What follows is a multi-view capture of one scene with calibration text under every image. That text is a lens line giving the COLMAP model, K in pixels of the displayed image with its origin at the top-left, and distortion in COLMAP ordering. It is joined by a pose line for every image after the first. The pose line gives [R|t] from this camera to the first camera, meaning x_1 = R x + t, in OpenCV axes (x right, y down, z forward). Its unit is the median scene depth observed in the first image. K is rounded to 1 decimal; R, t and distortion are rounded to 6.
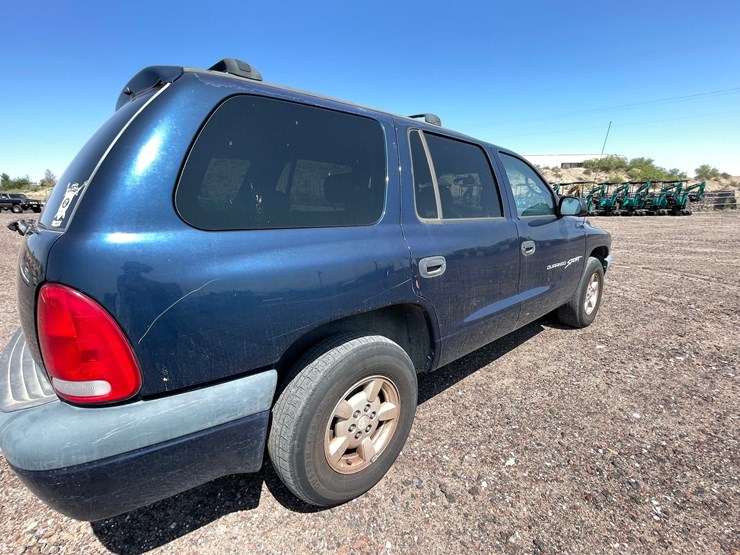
lens RADIAL K [[359.6, 0, 377.1], [0, 359.6, 279.4], [0, 0, 1]] dist [-0.003370, 0.000877]
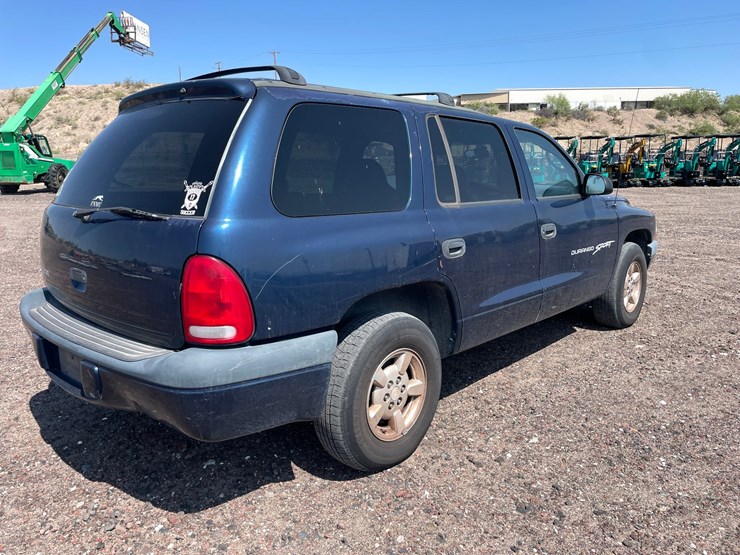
lens RADIAL K [[793.5, 0, 371.6], [0, 793.5, 266.5], [0, 0, 1]] dist [0.150100, -0.283854]
pose [[0.992816, -0.014486, 0.118770, -0.333468], [0.021642, 0.998013, -0.059181, 0.138433], [-0.117677, 0.061326, 0.991157, -1.178061]]
